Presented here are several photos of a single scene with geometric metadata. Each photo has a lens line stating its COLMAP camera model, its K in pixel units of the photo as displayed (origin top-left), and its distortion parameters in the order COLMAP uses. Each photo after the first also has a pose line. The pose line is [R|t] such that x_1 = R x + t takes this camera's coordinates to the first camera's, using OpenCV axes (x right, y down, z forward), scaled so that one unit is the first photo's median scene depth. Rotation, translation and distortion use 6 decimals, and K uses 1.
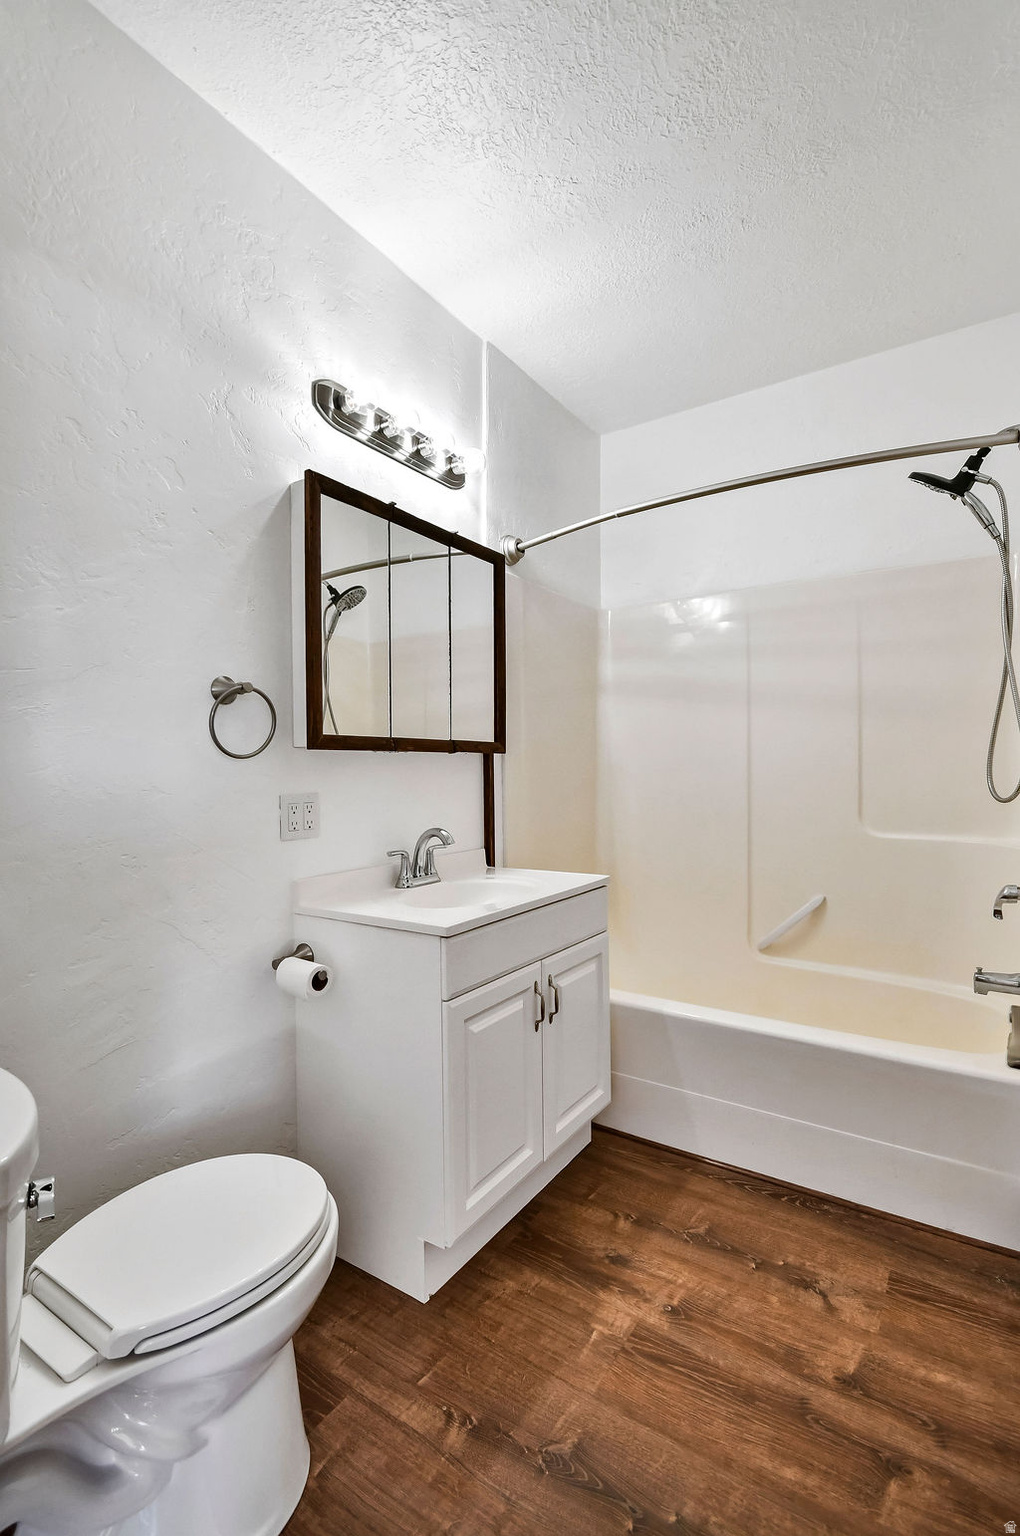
lens RADIAL K [[709.0, 0, 510.0], [0, 709.0, 768.0], [0, 0, 1]] dist [0.001526, 0.000206]
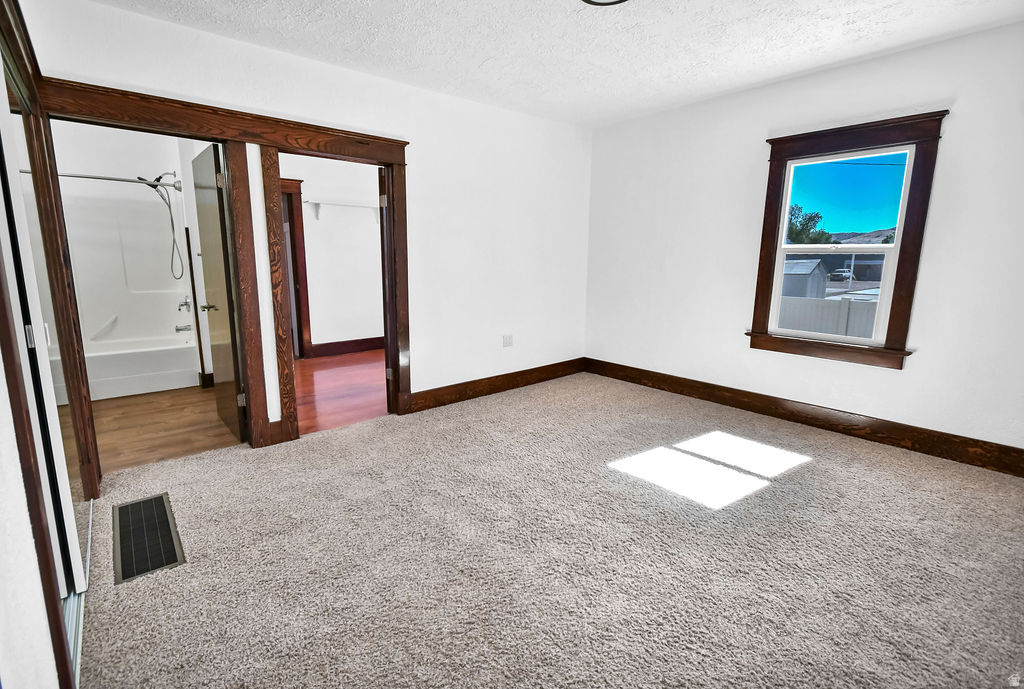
lens RADIAL K [[476.6, 0, 512.0], [0, 476.6, 344.5], [0, 0, 1]] dist [-0.002251, -0.000359]
pose [[0.276872, -0.168449, 0.946027, -1.171755], [0.004197, 0.984717, 0.174109, -0.036365], [-0.960898, -0.044236, 0.273347, -1.301558]]
